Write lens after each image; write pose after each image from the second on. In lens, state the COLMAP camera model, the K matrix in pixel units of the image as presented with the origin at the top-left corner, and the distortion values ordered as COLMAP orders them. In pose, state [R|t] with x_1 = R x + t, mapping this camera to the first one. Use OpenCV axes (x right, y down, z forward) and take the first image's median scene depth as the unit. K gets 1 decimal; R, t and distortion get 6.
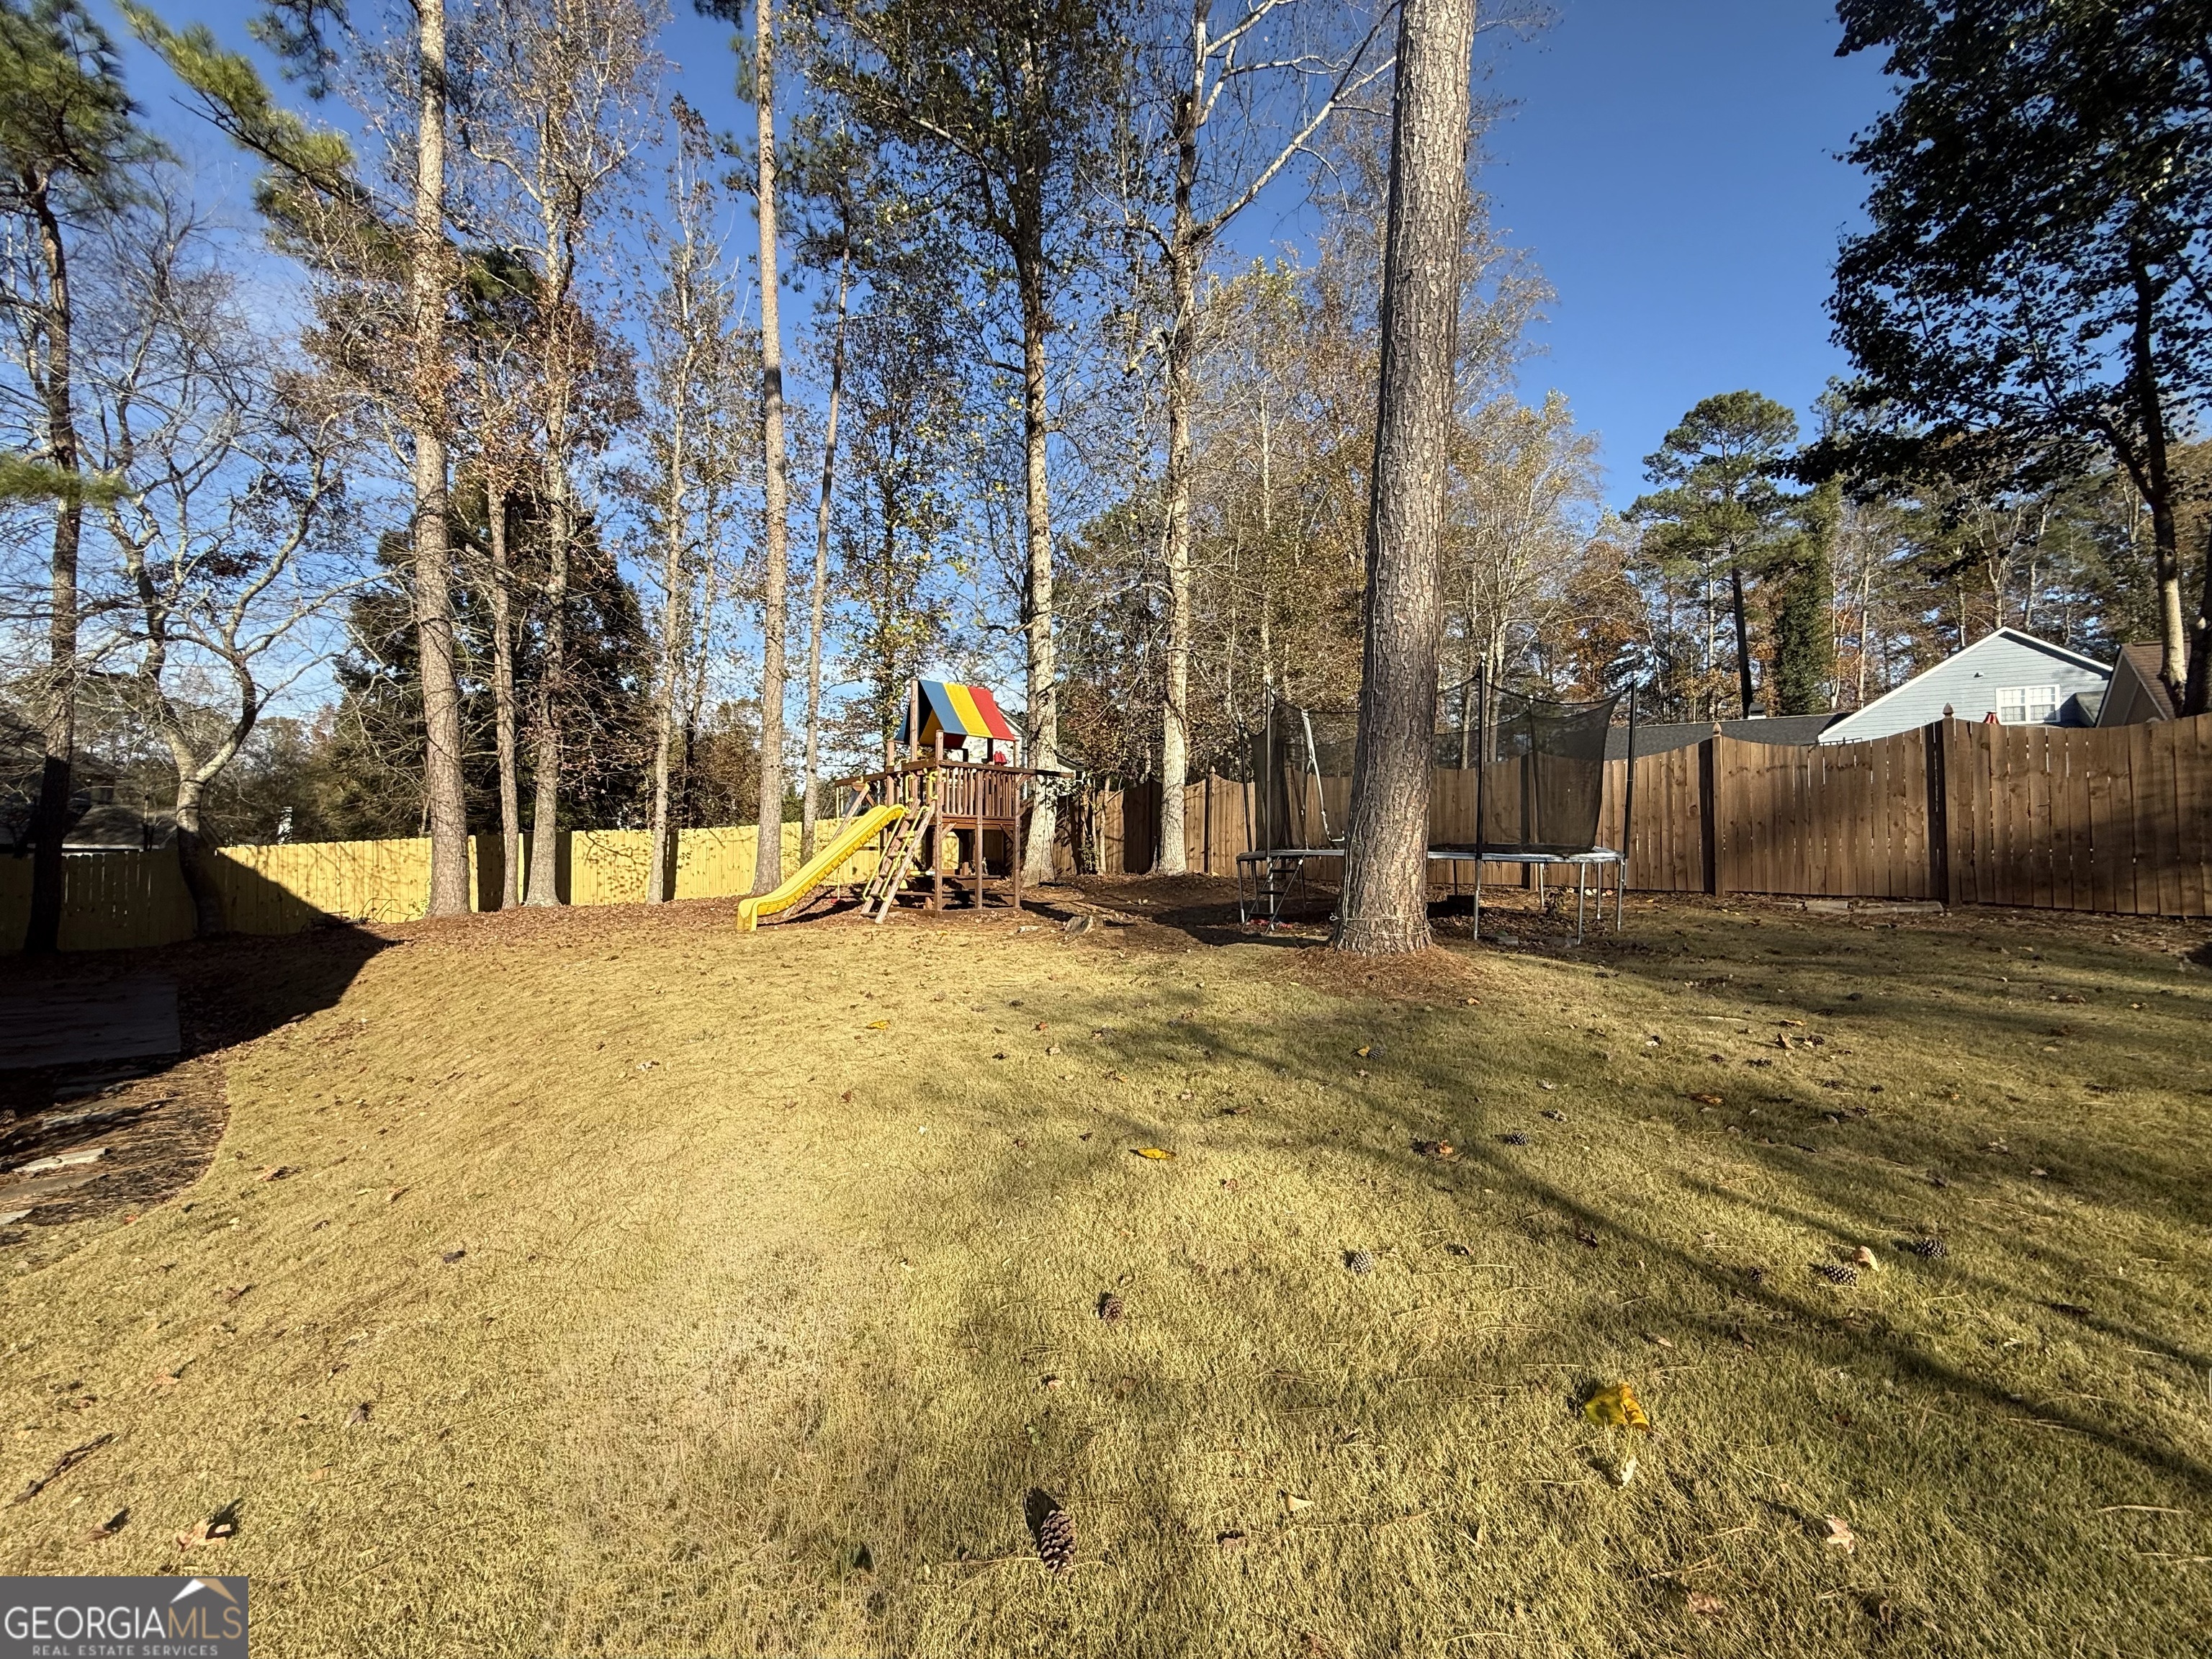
lens RADIAL K [[881.4, 0, 1100.2], [0, 881.4, 830.8], [0, 0, 1]] dist [-0.001782, 0.000430]
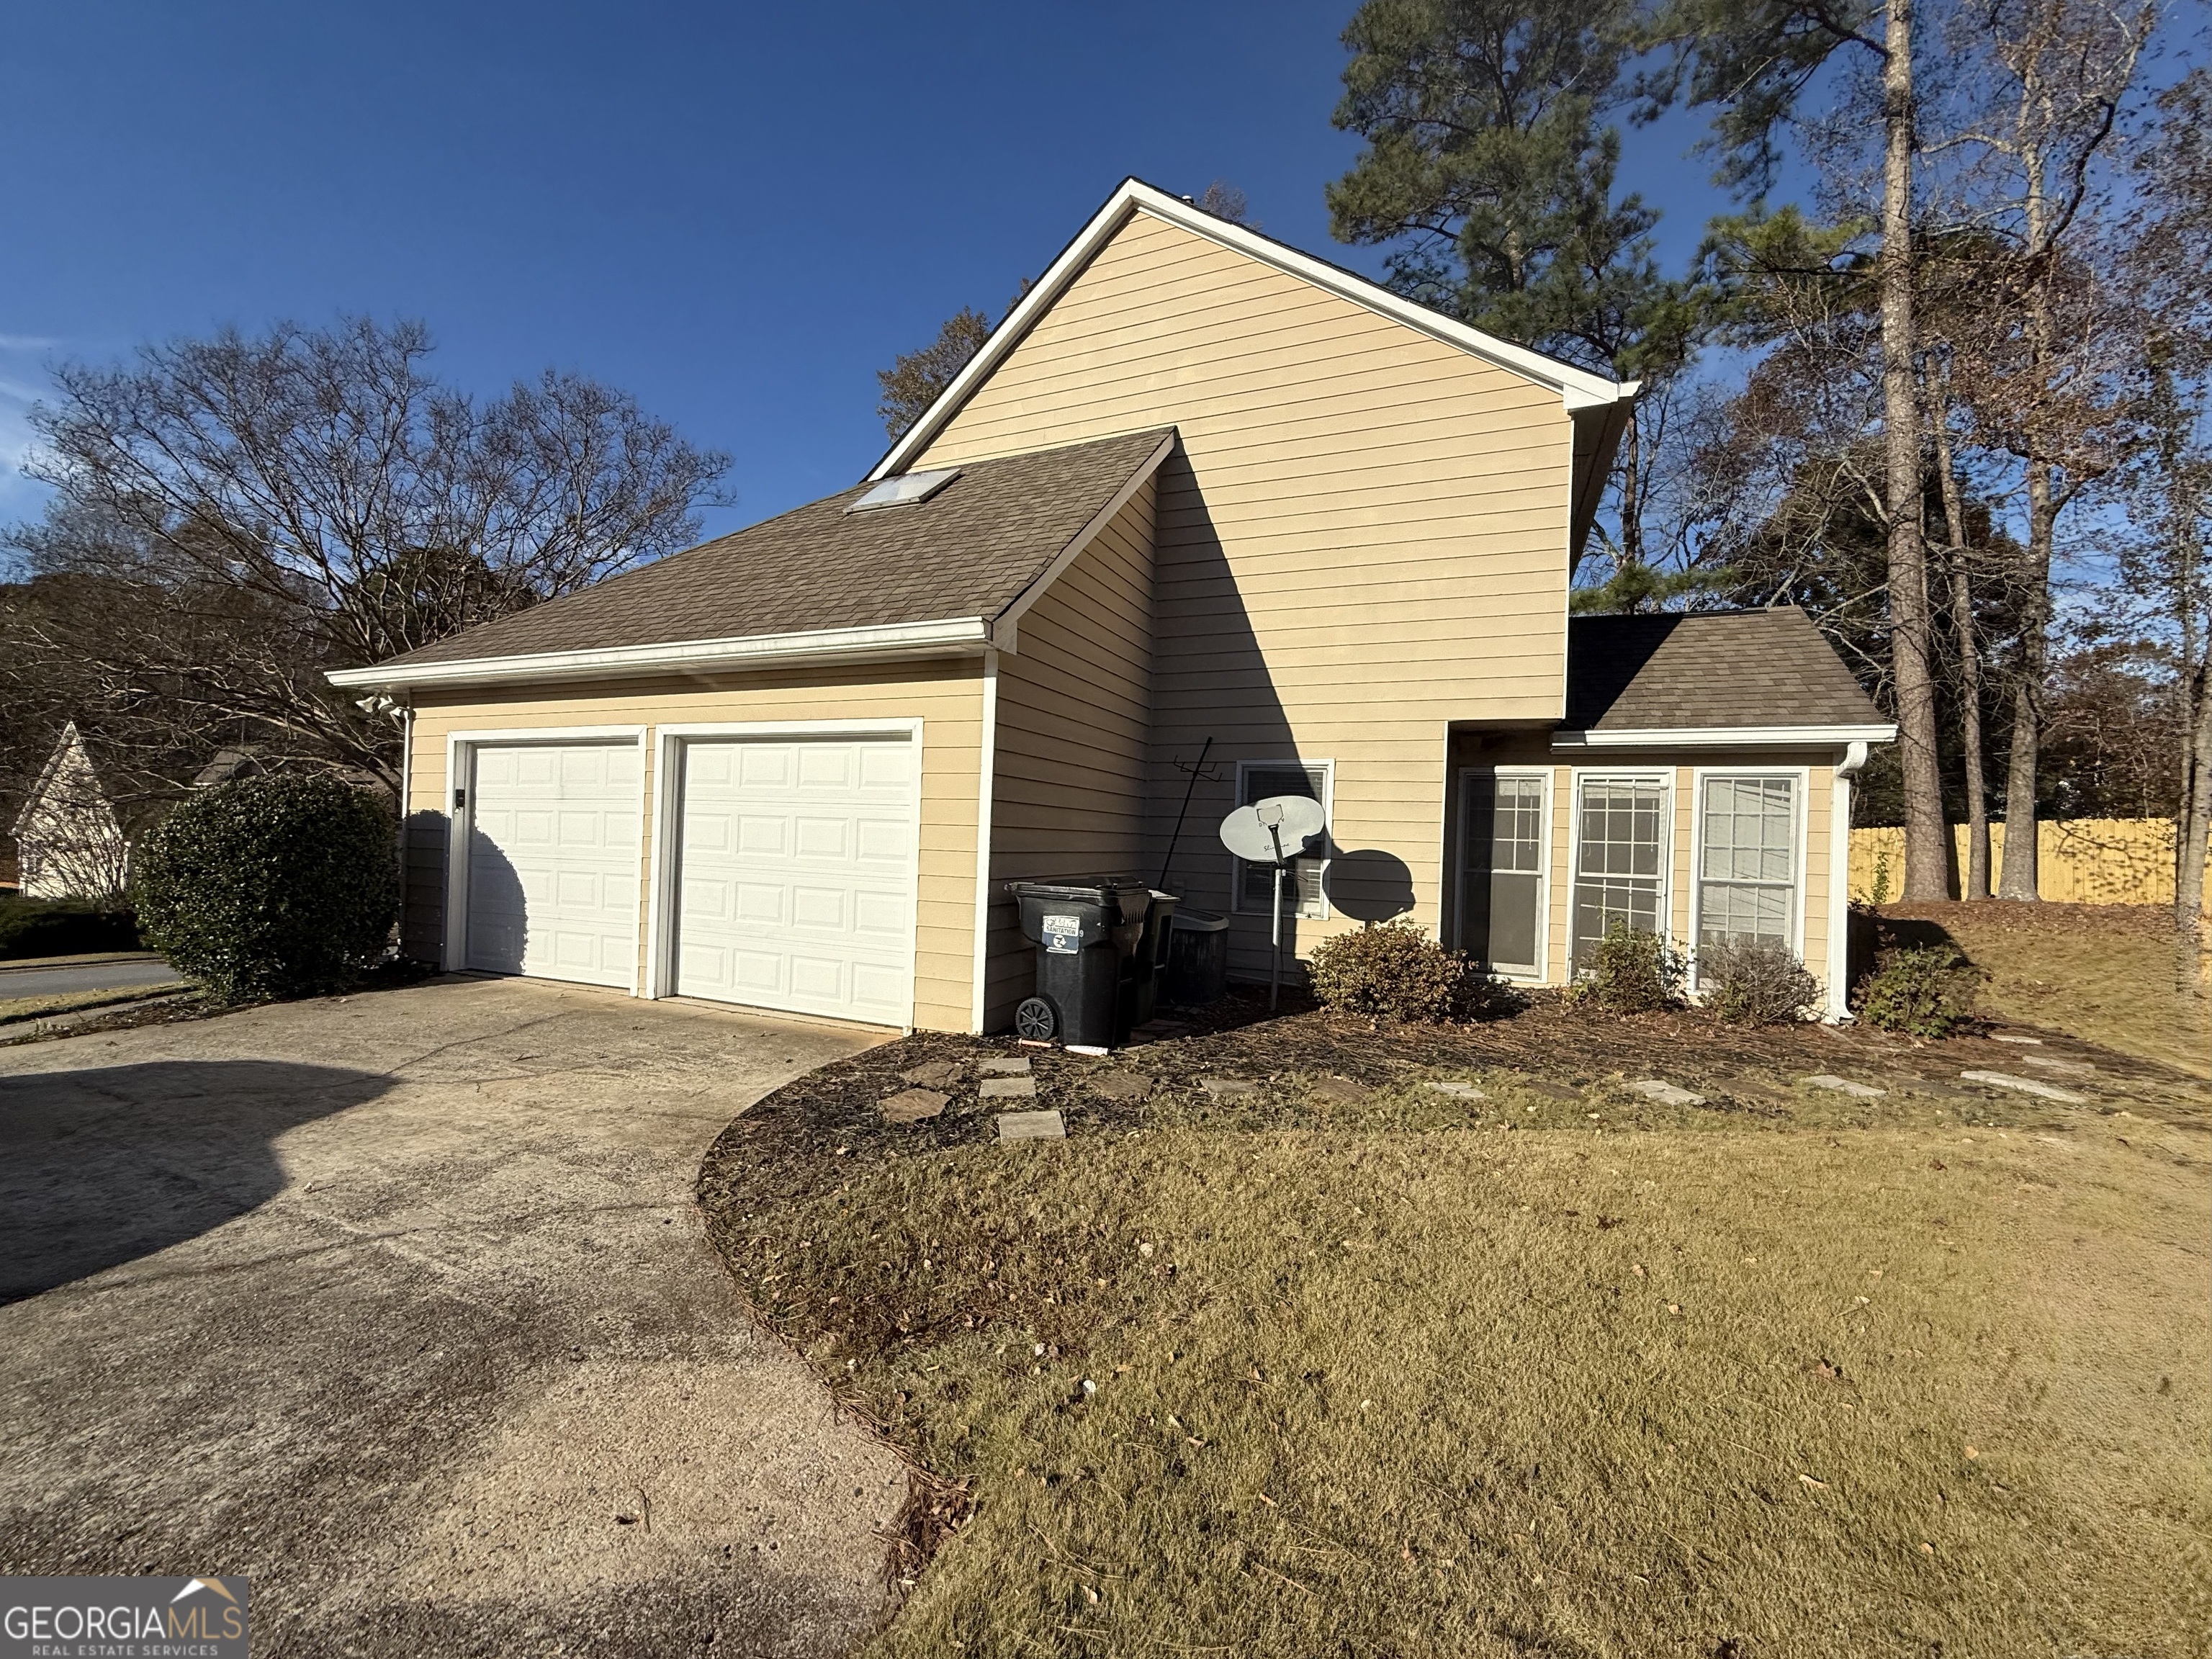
lens RADIAL K [[881.4, 0, 1112.5], [0, 881.4, 831.0], [0, 0, 1]] dist [-0.001782, 0.000430]
pose [[0.349432, 0.001462, -0.936961, -0.096668], [0.003721, 0.999989, 0.002948, 0.005964], [0.936955, -0.004517, 0.349422, -0.260550]]
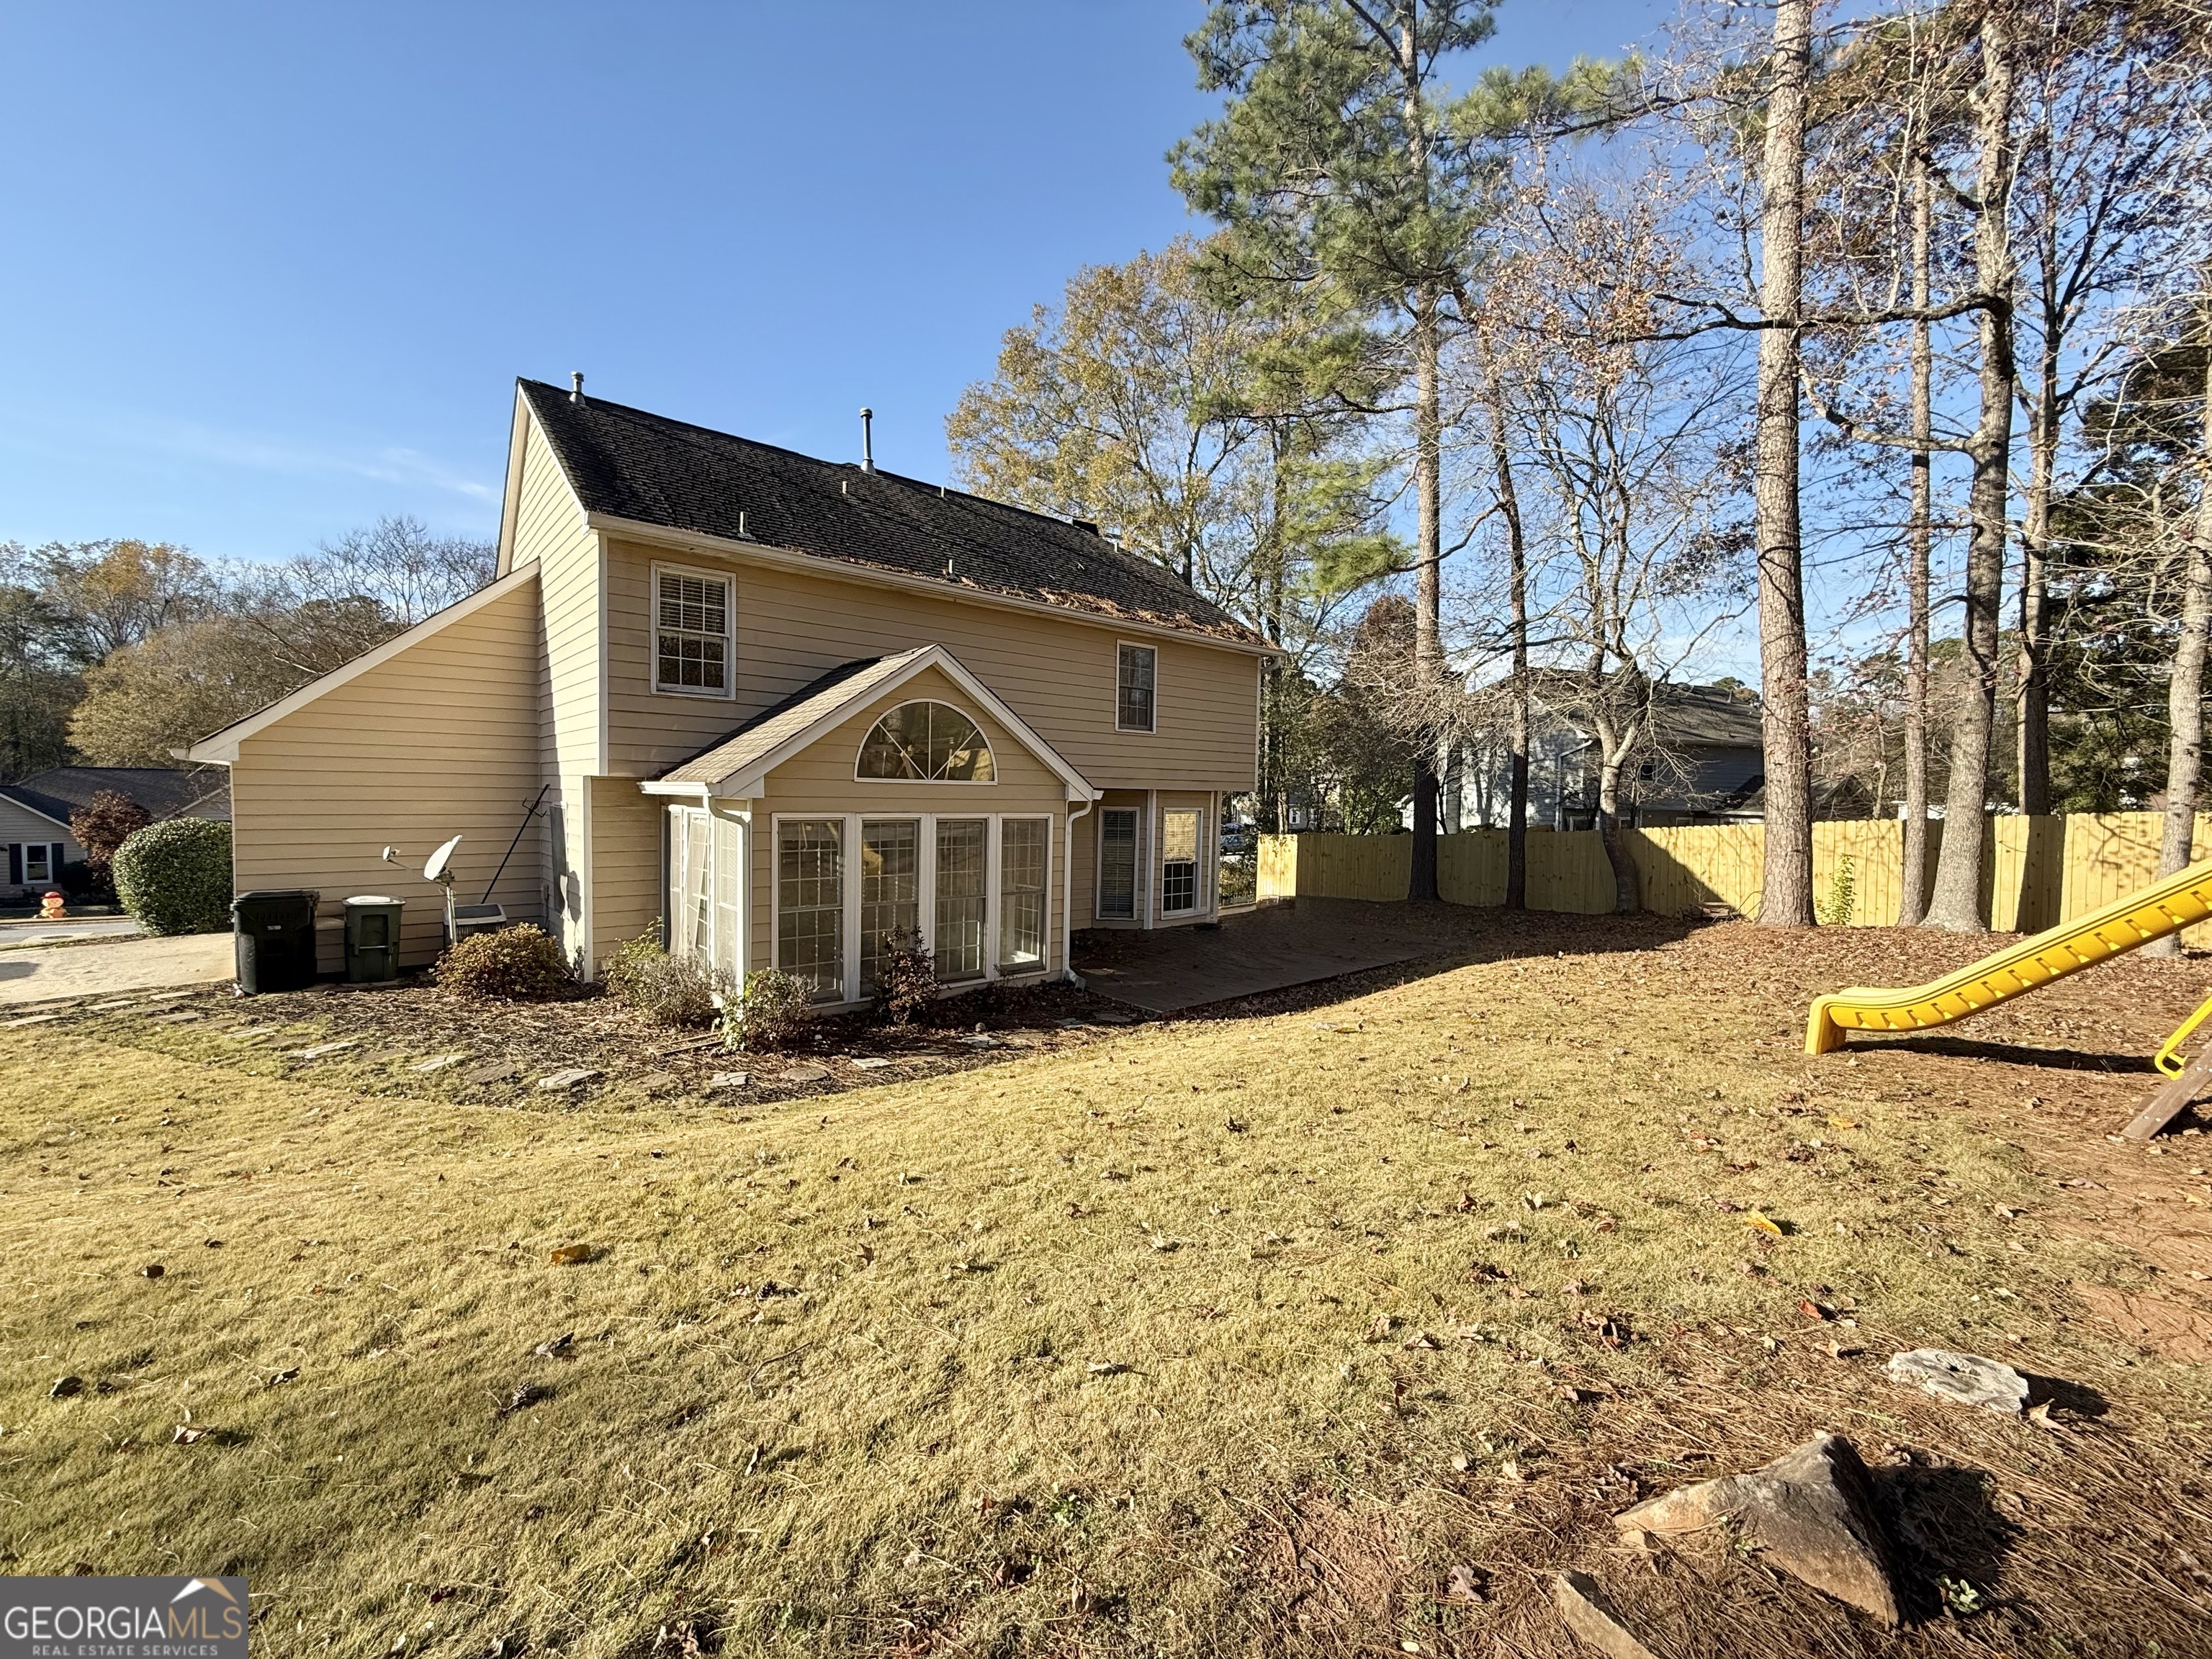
lens RADIAL K [[881.4, 0, 1095.6], [0, 881.4, 827.2], [0, 0, 1]] dist [-0.001782, 0.000430]
pose [[-0.100247, 0.033509, -0.994398, 0.097390], [0.017633, 0.999336, 0.031898, -0.026245], [0.994806, -0.014336, -0.100771, 0.460048]]
